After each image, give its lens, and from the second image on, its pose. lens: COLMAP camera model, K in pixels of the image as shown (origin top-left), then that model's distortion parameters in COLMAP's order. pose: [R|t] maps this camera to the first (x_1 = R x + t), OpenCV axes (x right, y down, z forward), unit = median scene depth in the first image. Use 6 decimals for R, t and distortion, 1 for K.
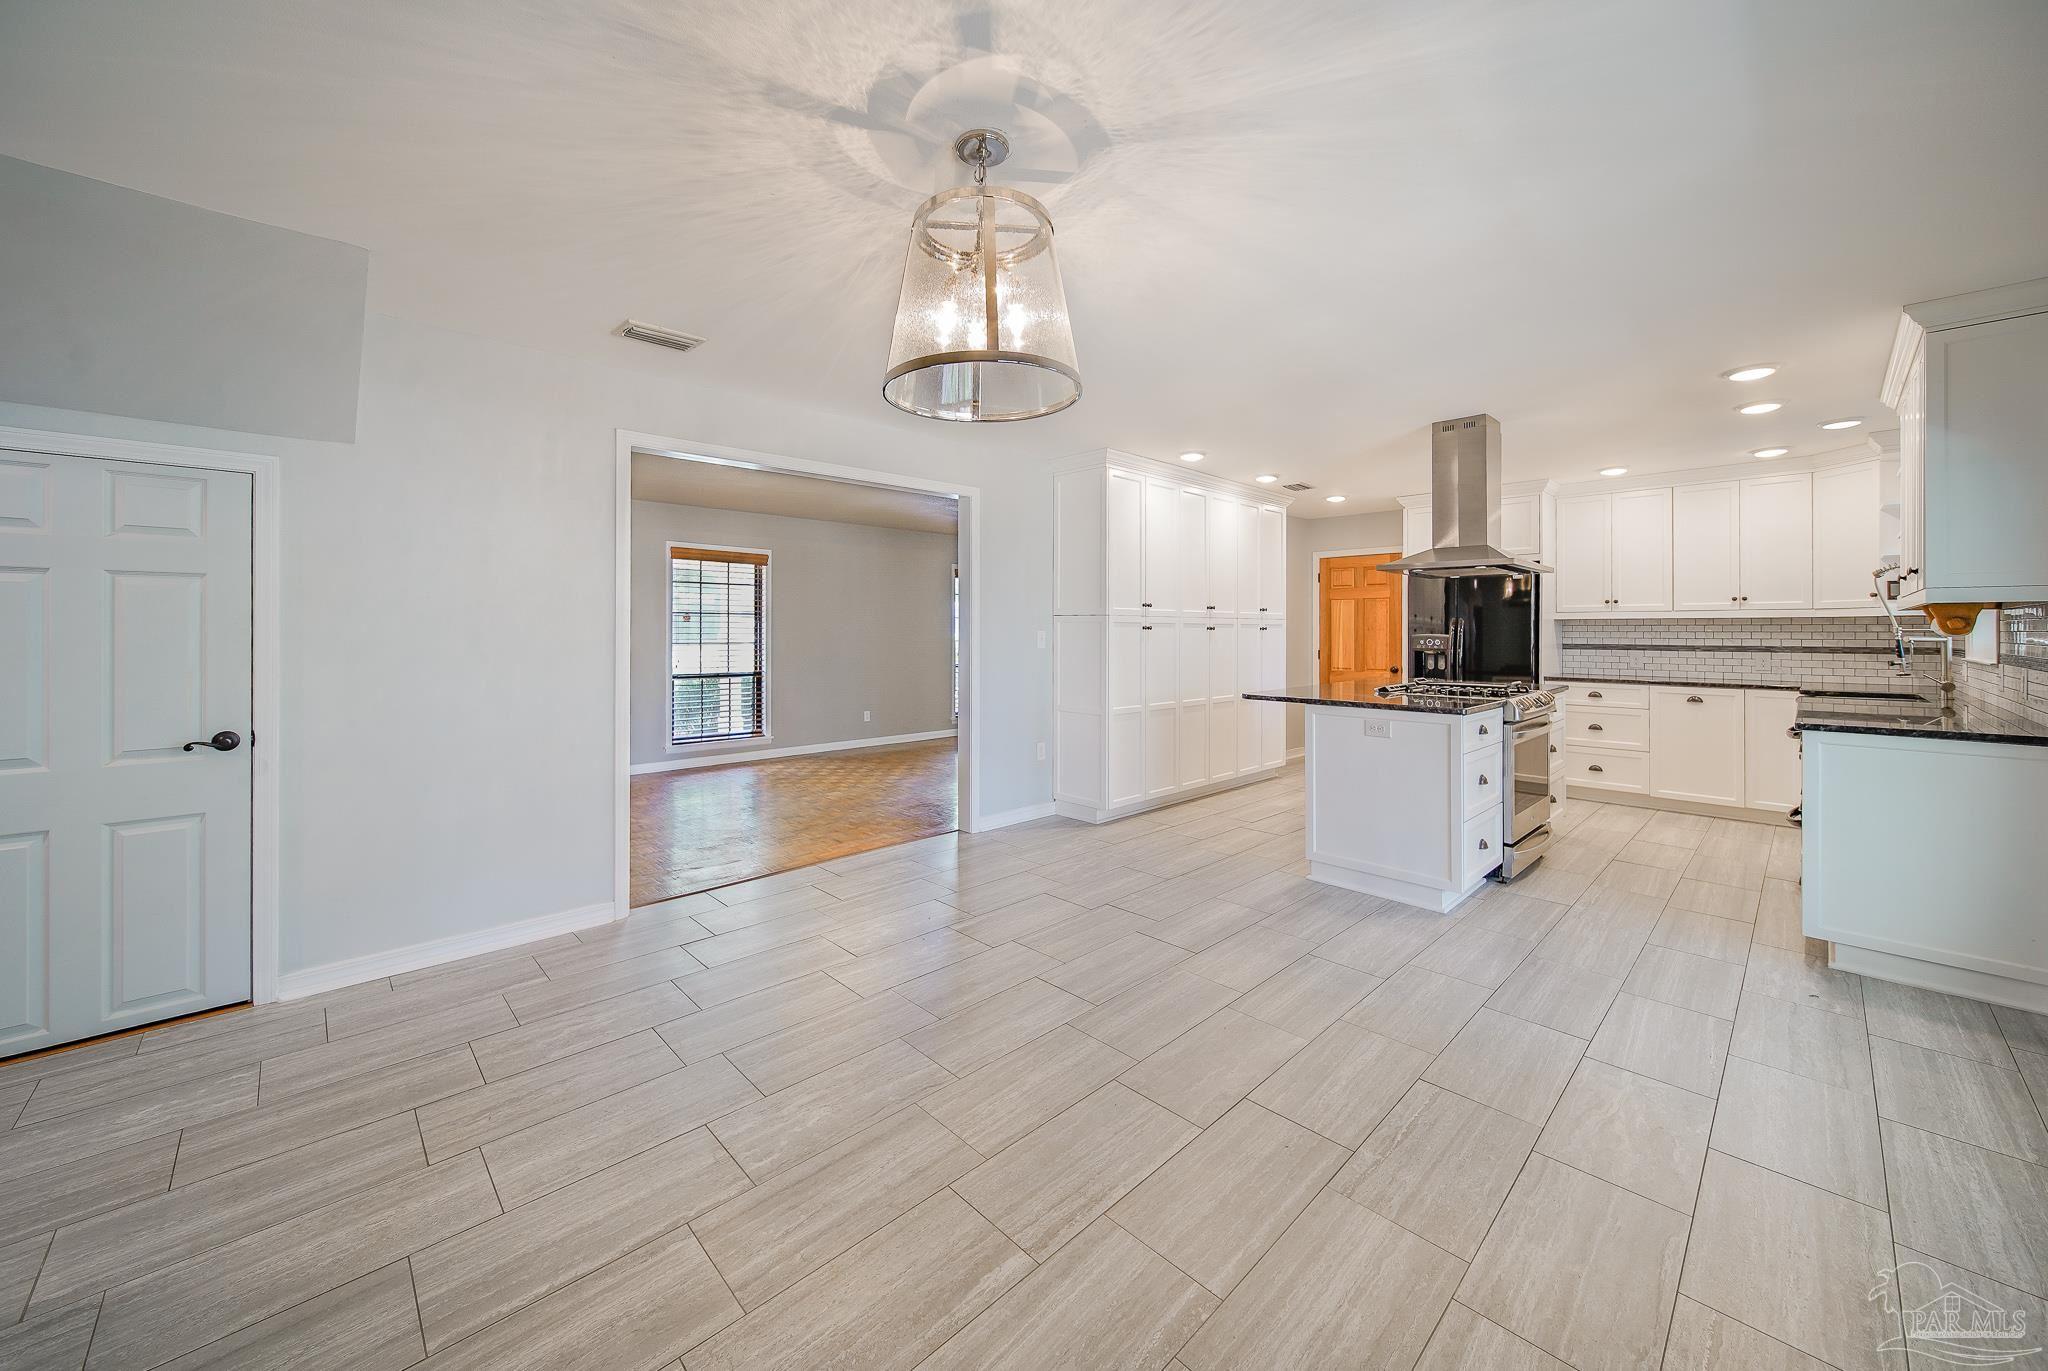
lens RADIAL K [[758.6, 0, 1019.0], [0, 758.6, 629.9], [0, 0, 1]] dist [-0.000315, -0.000205]
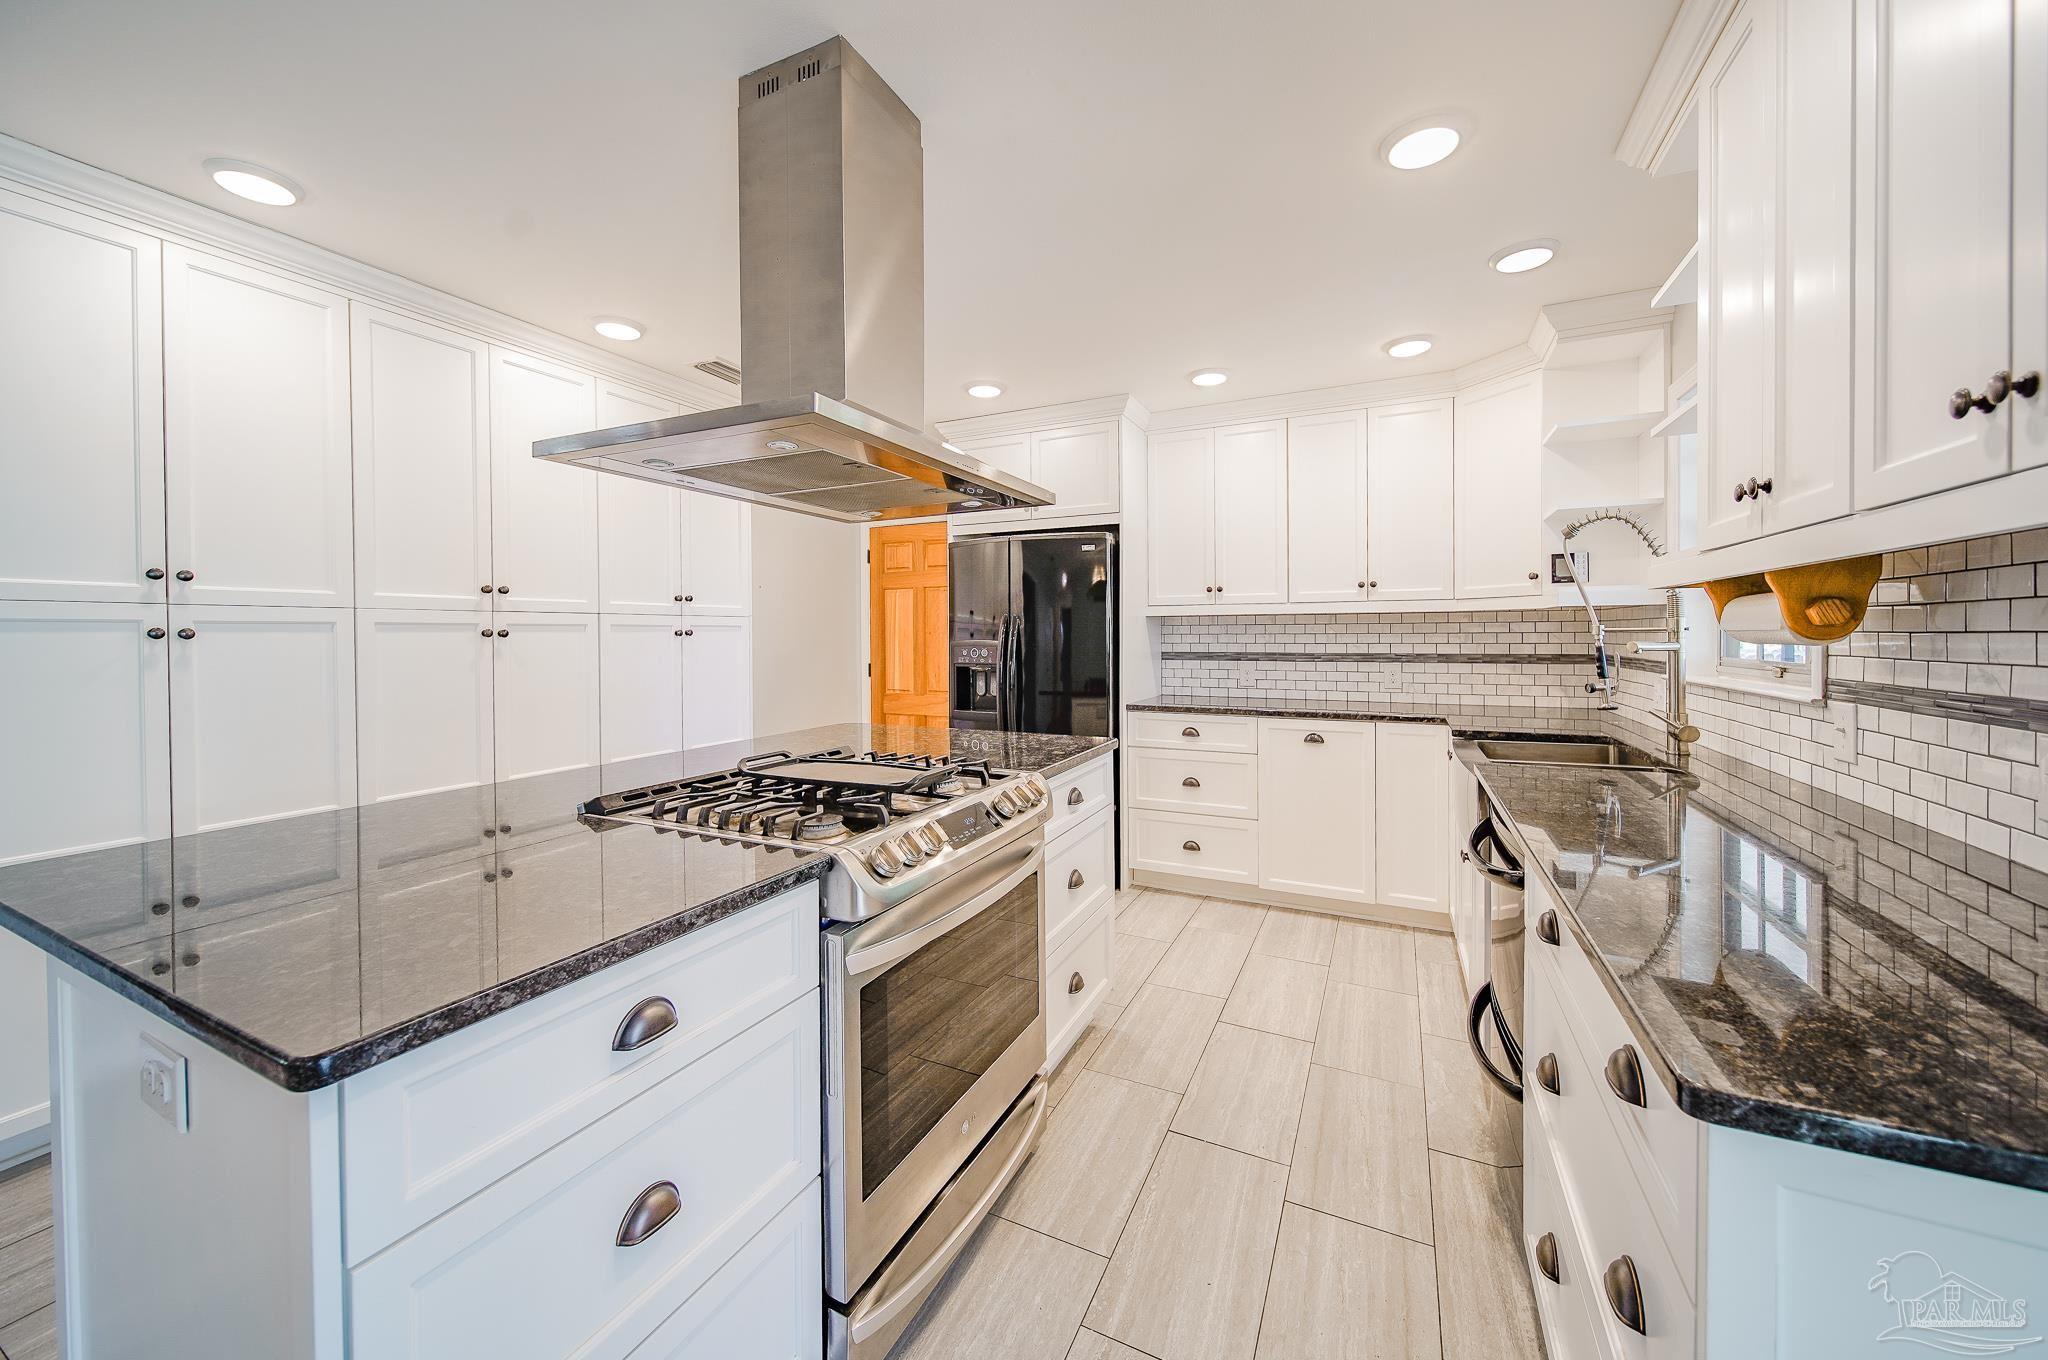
lens RADIAL K [[748.0, 0, 1025.2], [0, 748.0, 640.6], [0, 0, 1]] dist [0.000124, -0.000117]
pose [[0.938177, -0.010261, 0.346003, 0.396436], [0.006772, 0.999913, 0.011291, -0.000642], [-0.346089, -0.008249, 0.938165, 0.438976]]
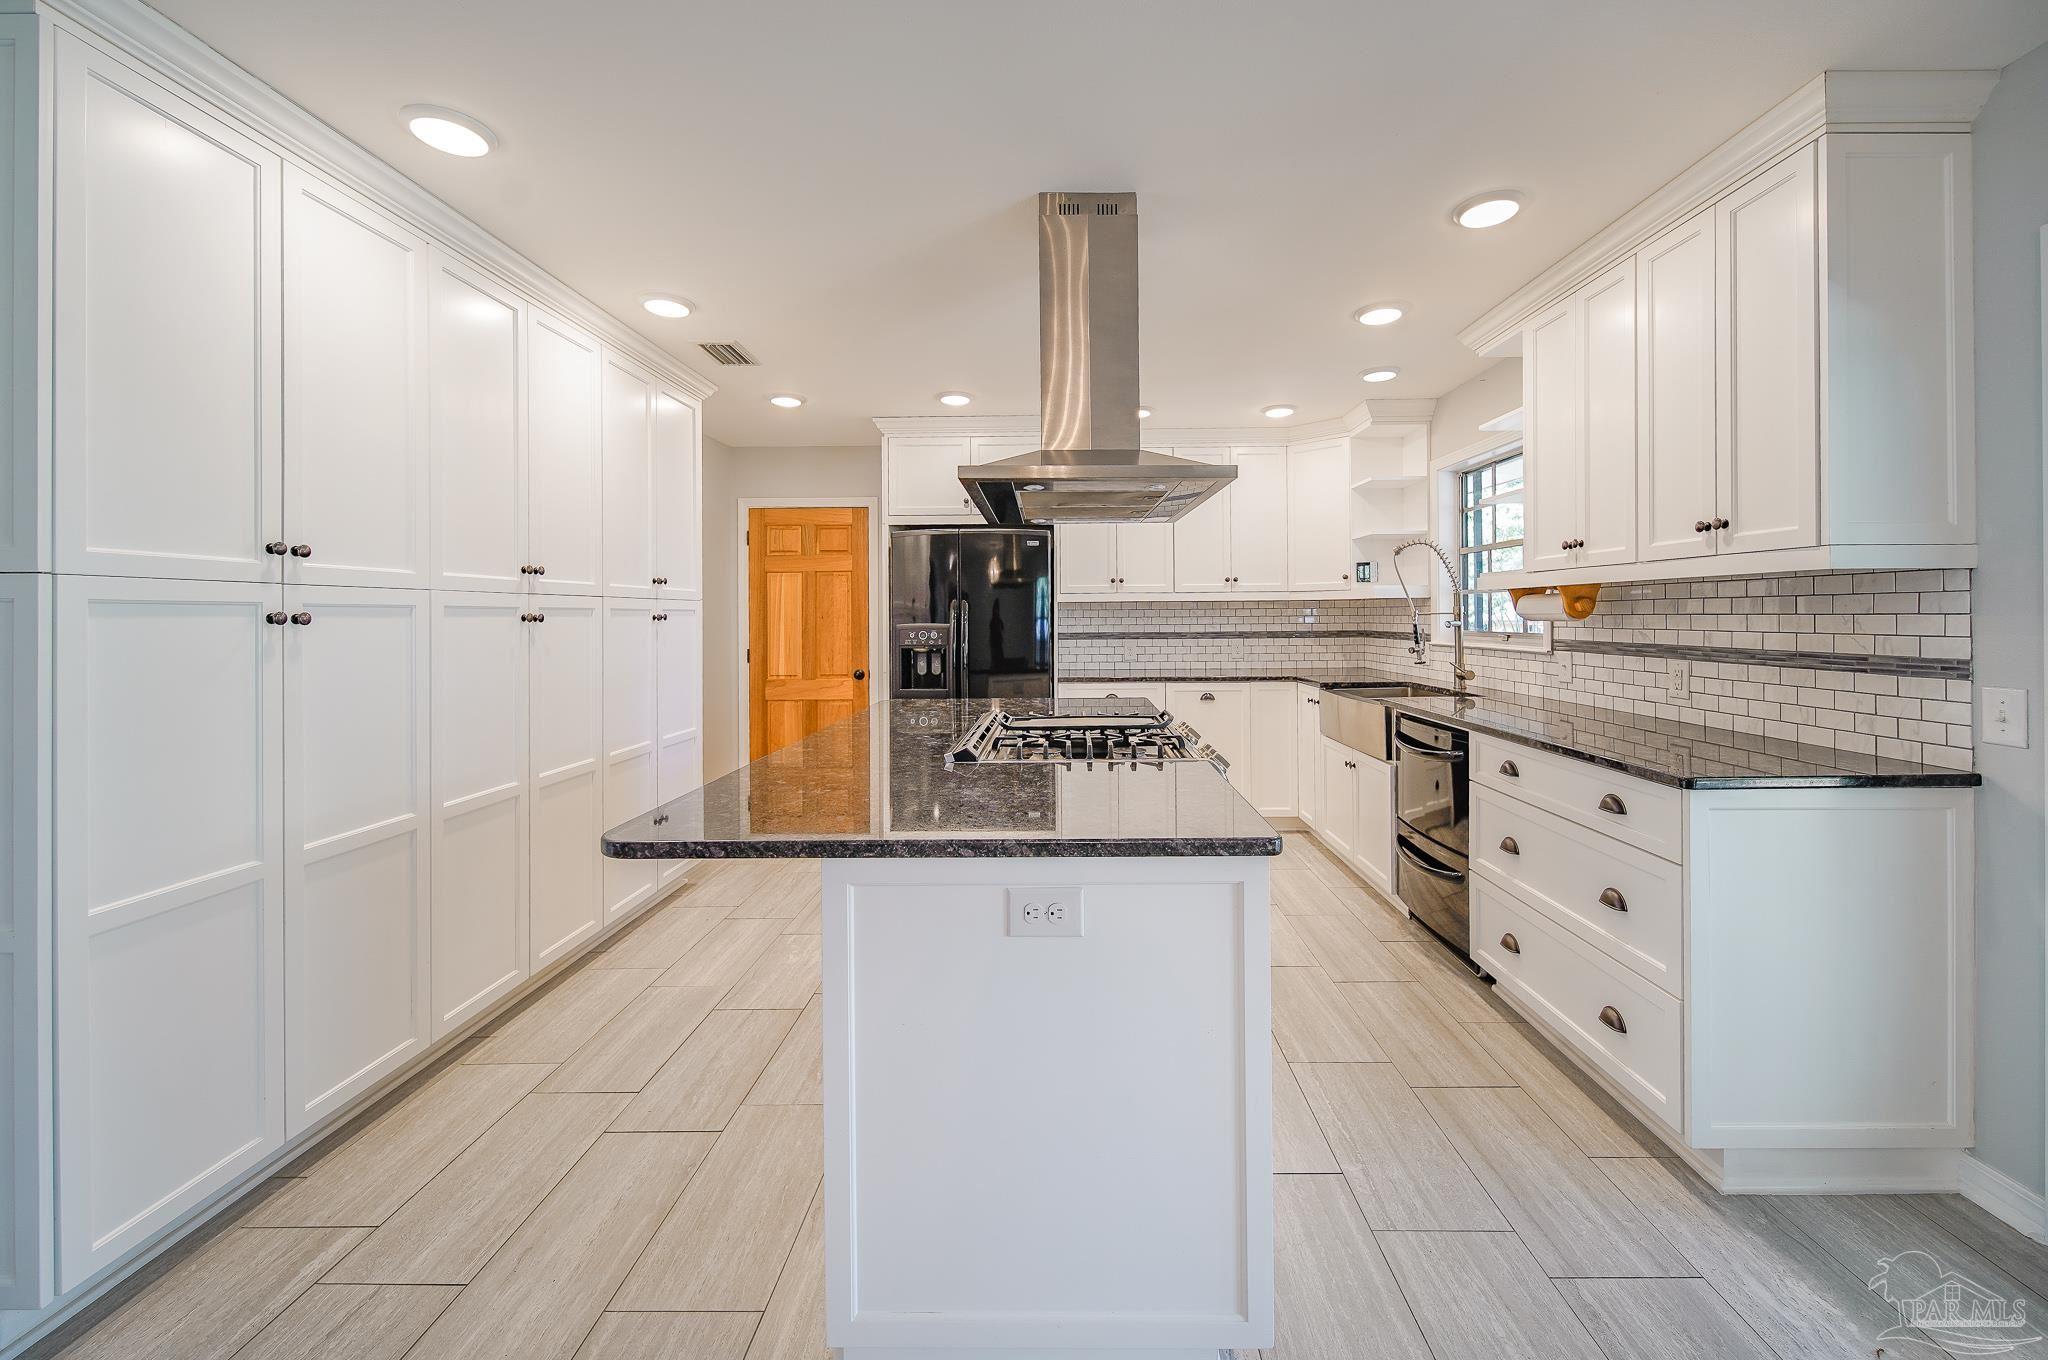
lens RADIAL K [[766.6, 0, 1059.3], [0, 766.6, 611.8], [0, 0, 1]] dist [0.000165, 0.000006]
pose [[0.695028, -0.003584, 0.718973, 0.145075], [0.008014, 0.999964, -0.002762, -0.002053], [-0.718938, 0.007682, 0.695032, 0.471876]]
